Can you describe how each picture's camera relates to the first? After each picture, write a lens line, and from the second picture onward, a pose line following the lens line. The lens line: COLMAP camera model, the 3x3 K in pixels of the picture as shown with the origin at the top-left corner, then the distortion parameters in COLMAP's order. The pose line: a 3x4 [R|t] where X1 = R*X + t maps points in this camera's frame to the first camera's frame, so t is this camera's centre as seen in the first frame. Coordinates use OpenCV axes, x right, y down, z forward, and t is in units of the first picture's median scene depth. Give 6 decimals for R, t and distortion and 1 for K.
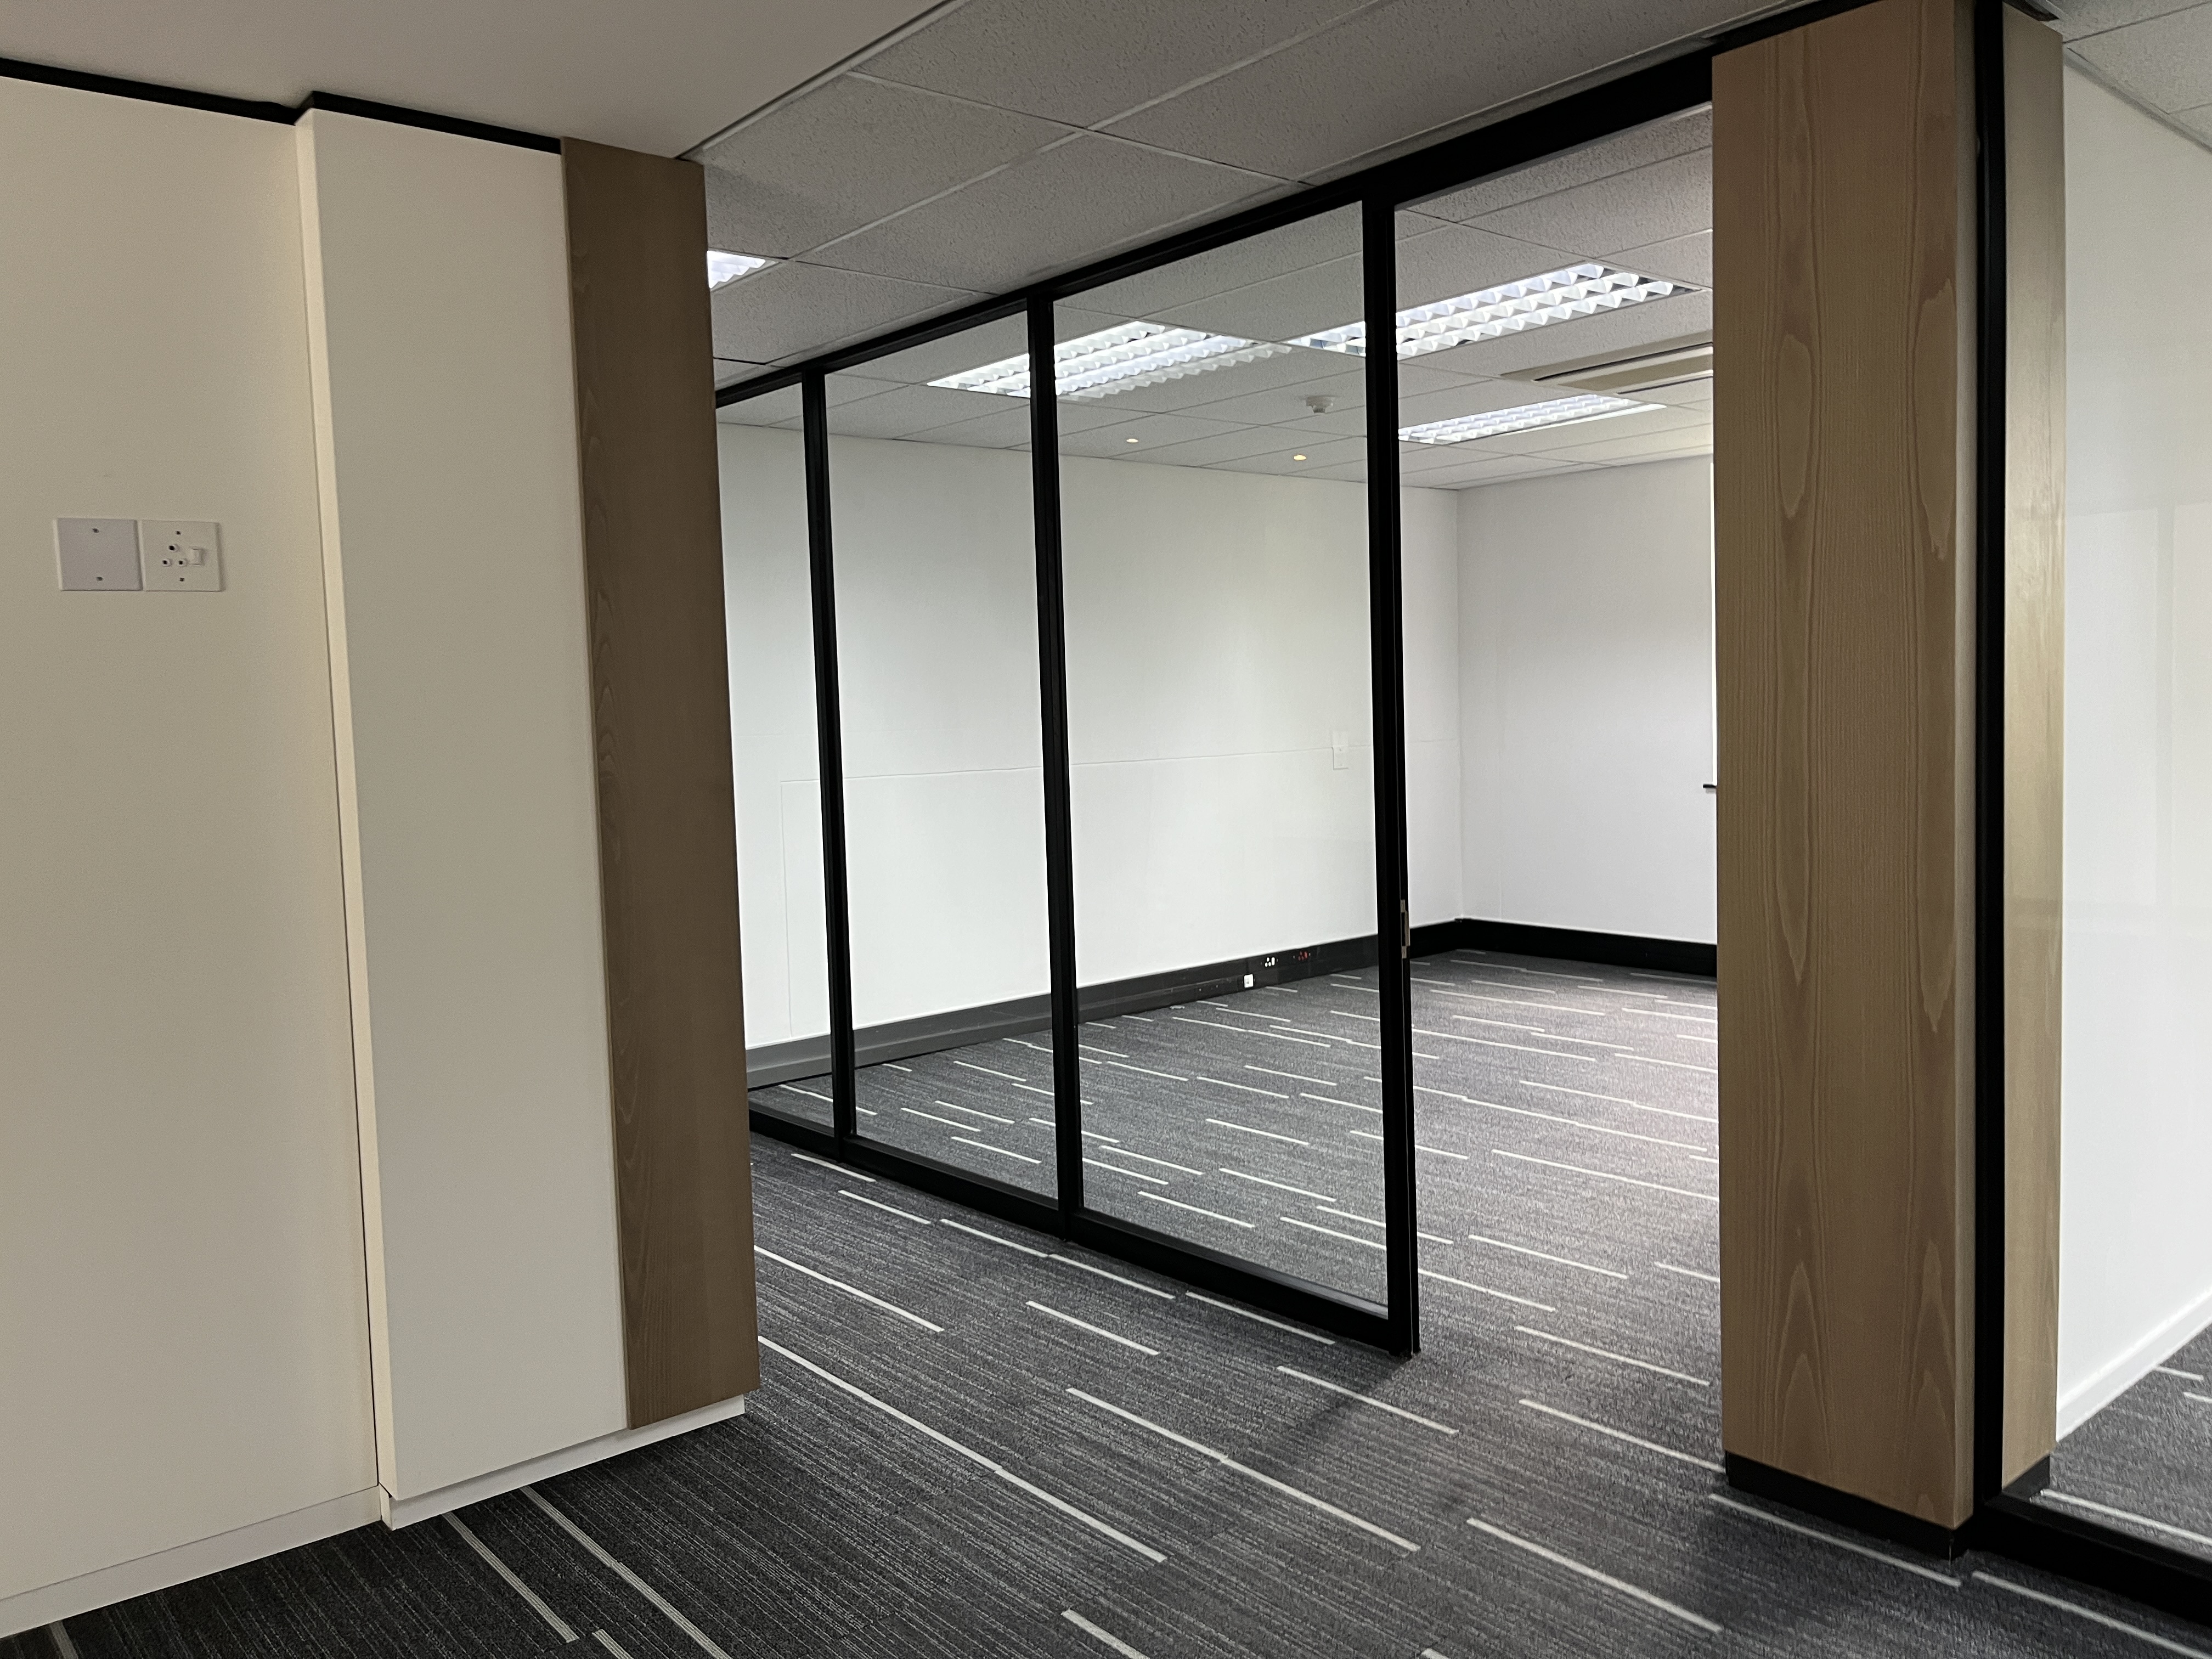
lens RADIAL K [[1668.3, 0, 1119.2], [0, 1668.3, 818.9], [0, 0, 1]] dist [0.059975, -0.097222]
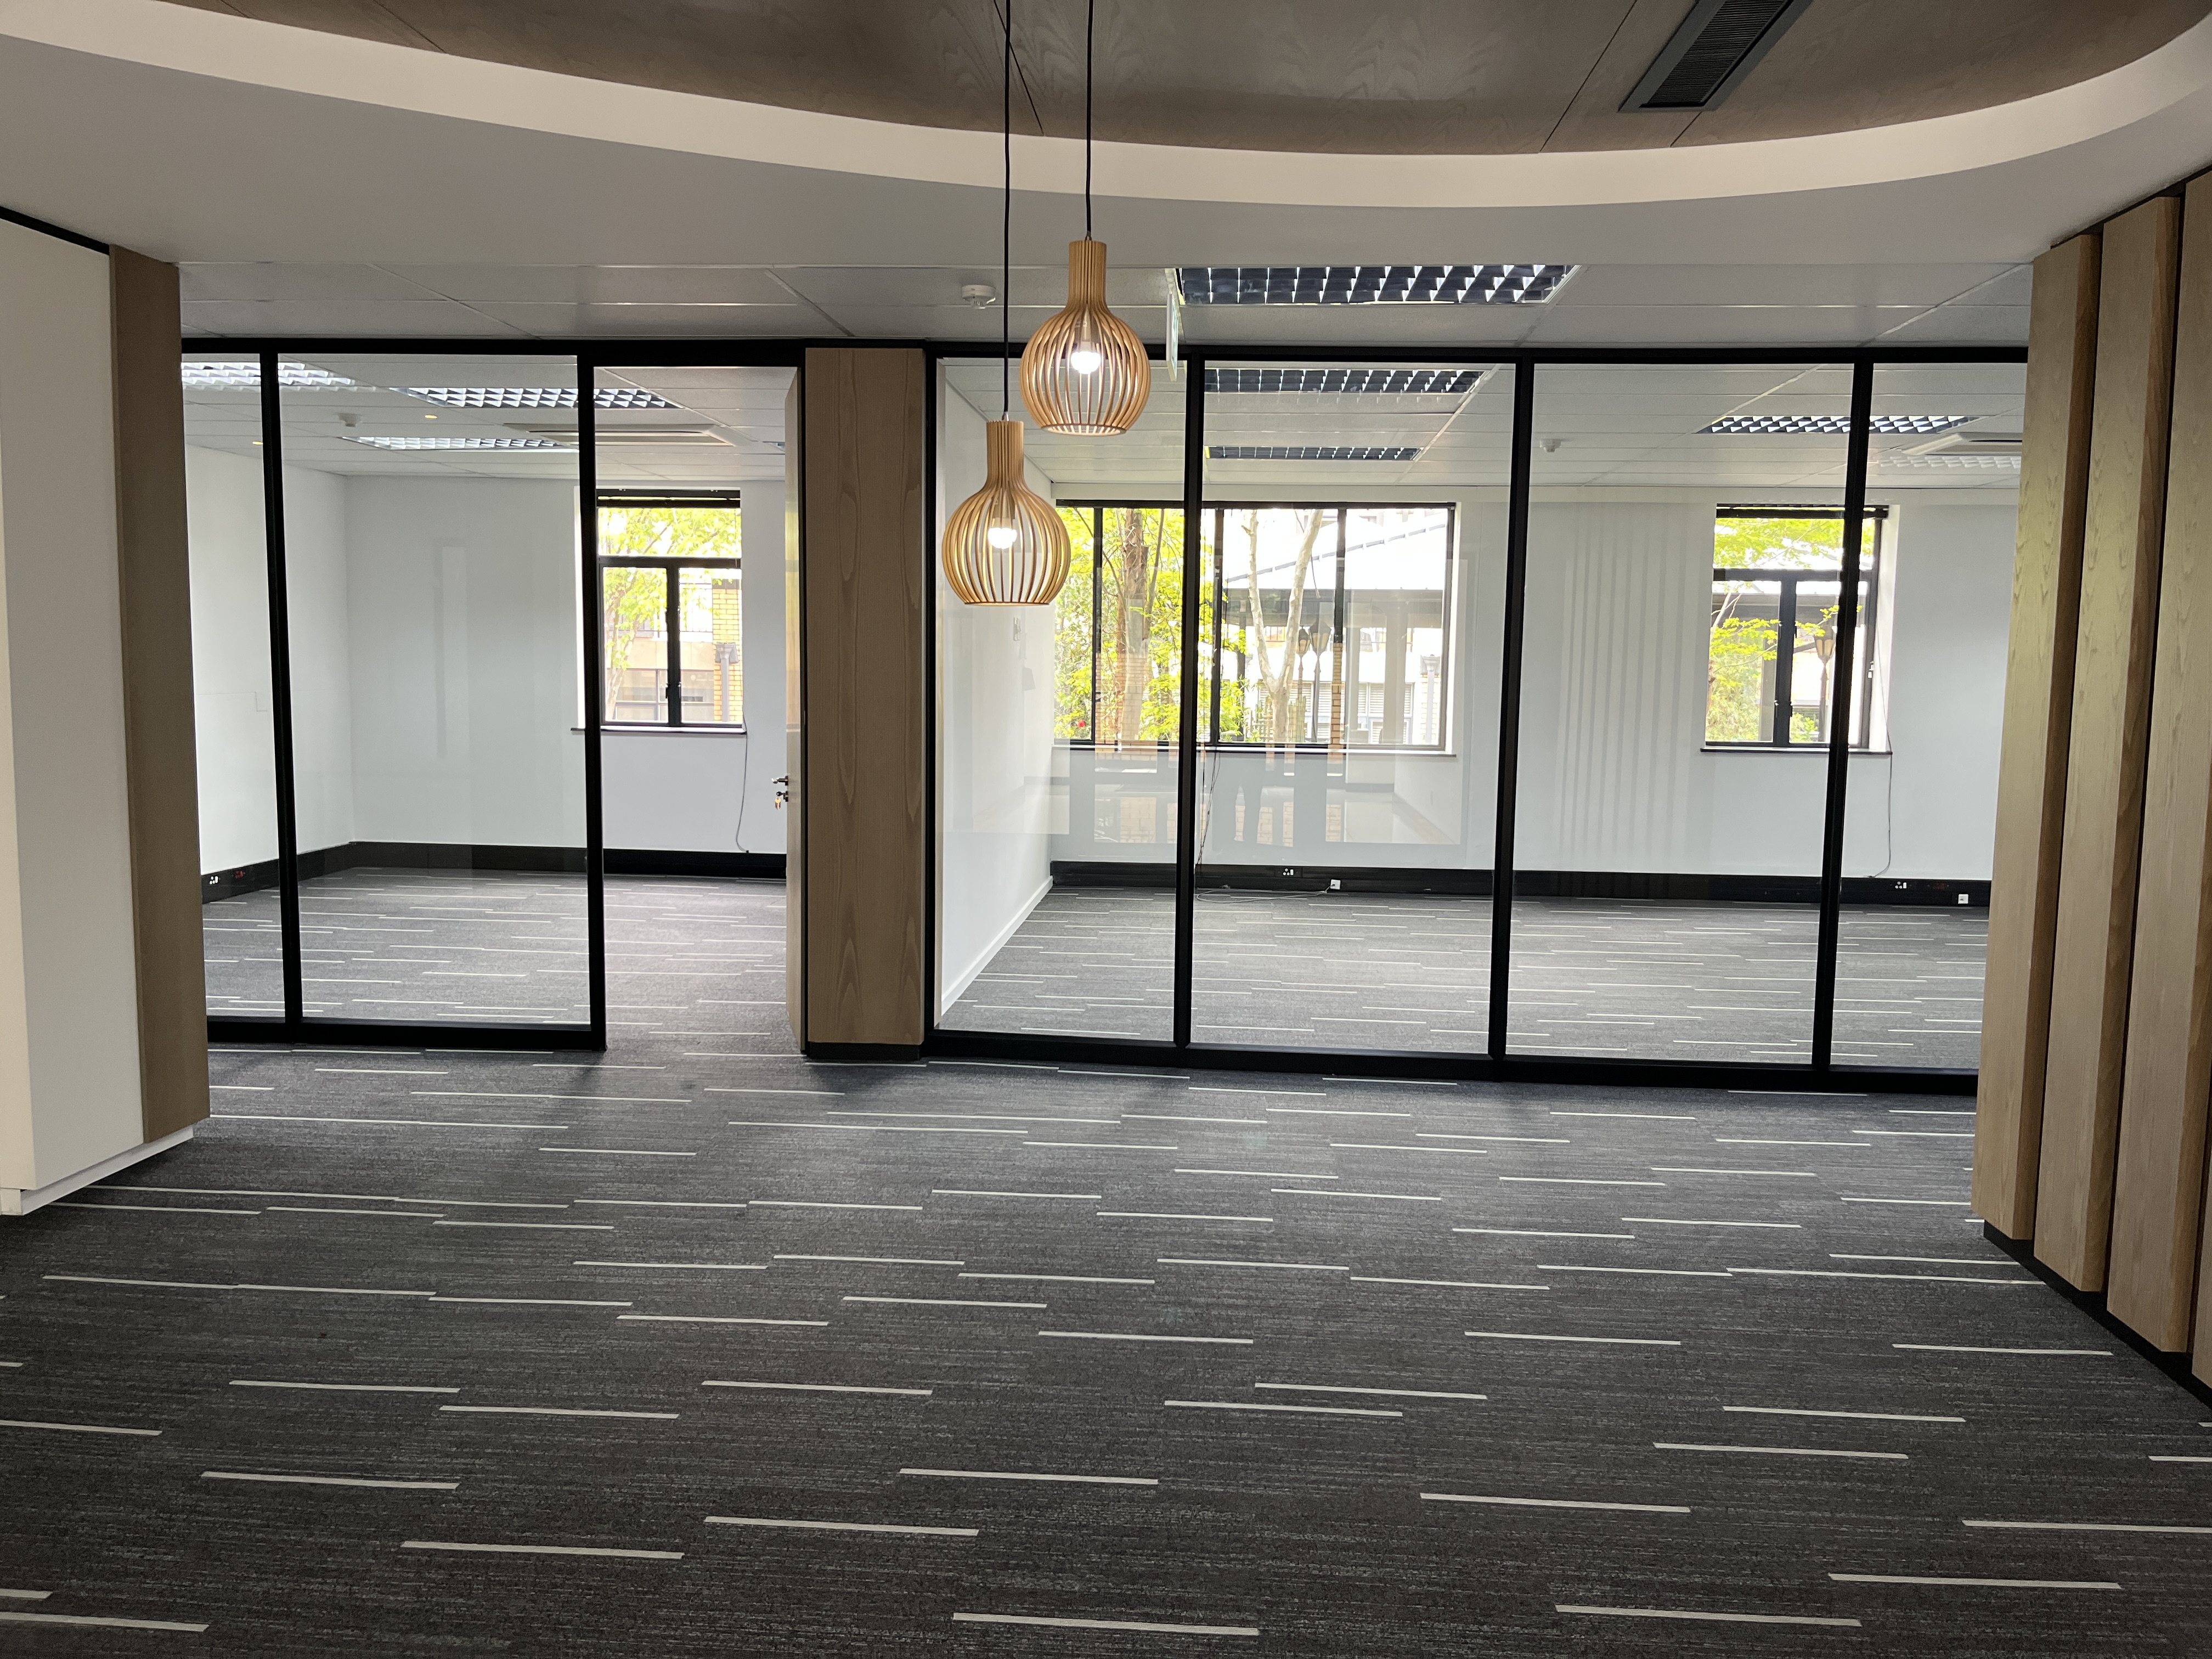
lens RADIAL K [[1668.3, 0, 1119.2], [0, 1668.3, 818.9], [0, 0, 1]] dist [0.059975, -0.097222]
pose [[0.702406, -0.025357, 0.711325, -0.726236], [0.011746, 0.999642, 0.024035, 0.060751], [-0.711680, -0.008527, 0.702452, -0.603651]]
